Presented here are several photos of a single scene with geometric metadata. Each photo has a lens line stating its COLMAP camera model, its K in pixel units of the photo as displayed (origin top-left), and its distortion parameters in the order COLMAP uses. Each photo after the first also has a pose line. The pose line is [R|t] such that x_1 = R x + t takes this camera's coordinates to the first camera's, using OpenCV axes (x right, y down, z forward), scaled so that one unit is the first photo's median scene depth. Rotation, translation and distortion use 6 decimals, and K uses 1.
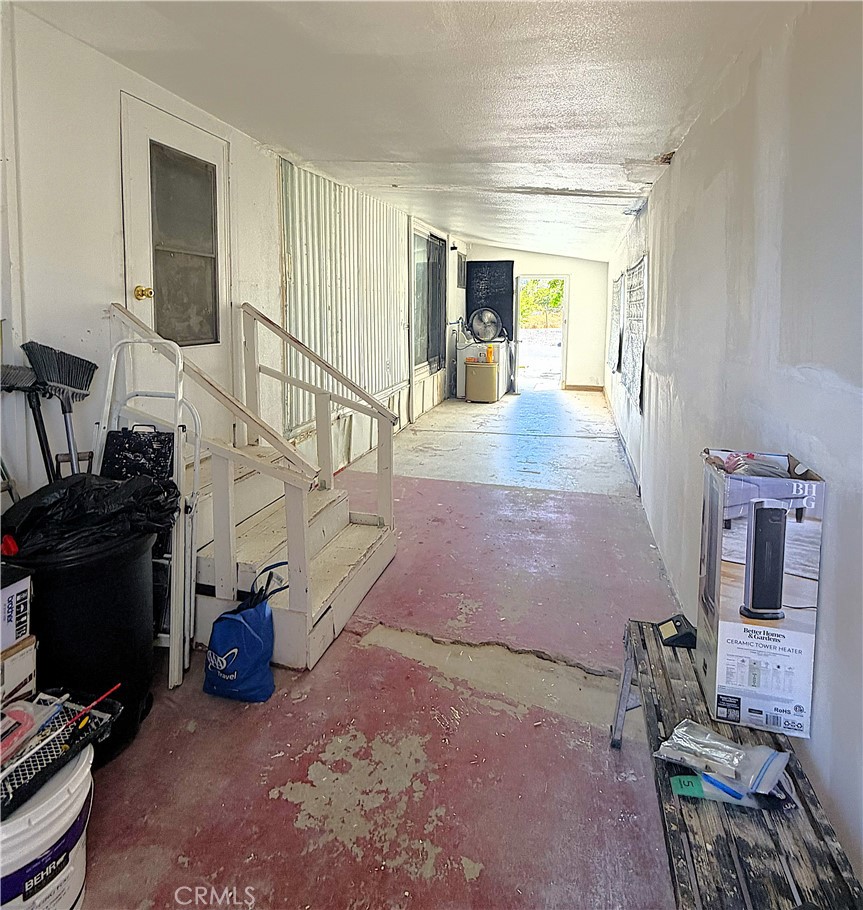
lens RADIAL K [[1071.9, 0, 429.8], [0, 1071.9, 453.9], [0, 0, 1]] dist [0.005848, 0.000000]
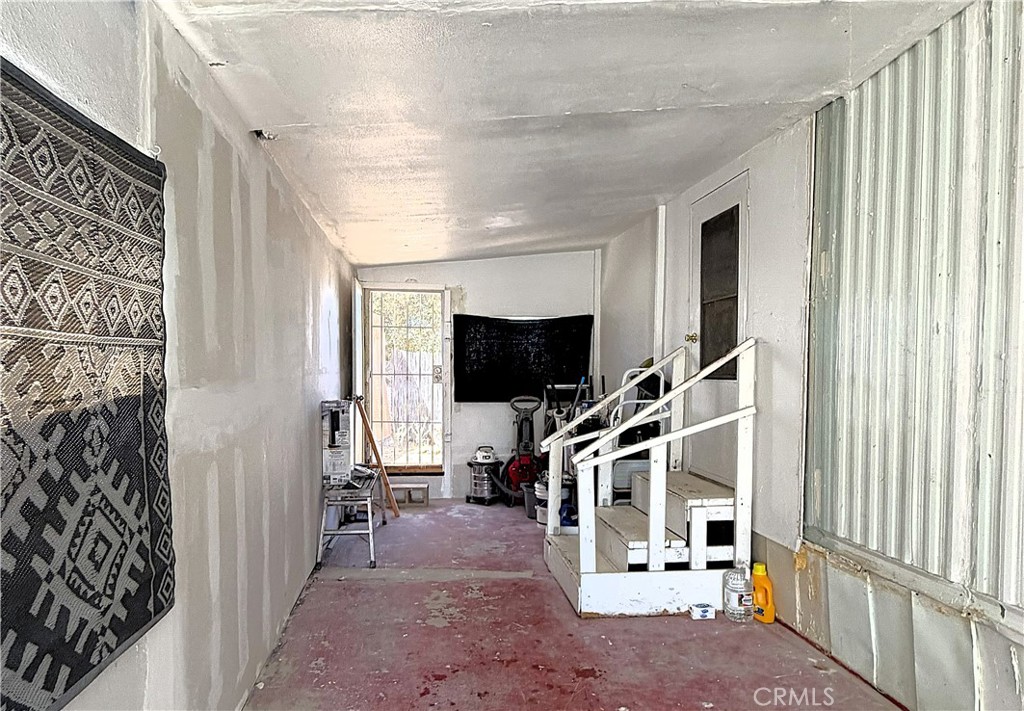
lens RADIAL K [[646.3, 0, 520.9], [0, 646.3, 383.0], [0, 0, 1]] dist [0.010809, 0.001272]
pose [[-0.962104, 0.008023, -0.272565, 0.111482], [-0.035501, 0.987374, 0.154378, -0.129204], [0.270362, 0.158204, -0.949671, 1.055666]]
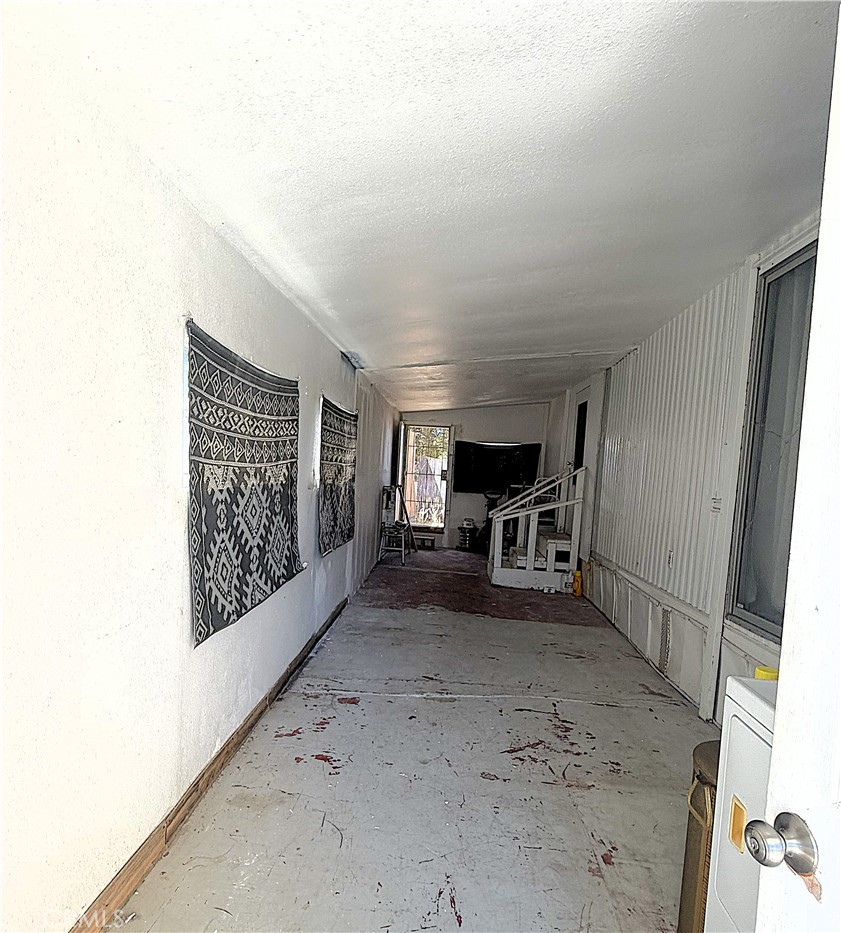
lens RADIAL K [[568.5, 0, 378.9], [0, 568.5, 510.7], [0, 0, 1]] dist [0.009409, -0.000354]
pose [[-0.998905, -0.045616, -0.010353, 0.140037], [-0.046776, 0.975273, 0.215996, -0.193596], [0.000244, 0.216244, -0.976339, 1.461422]]
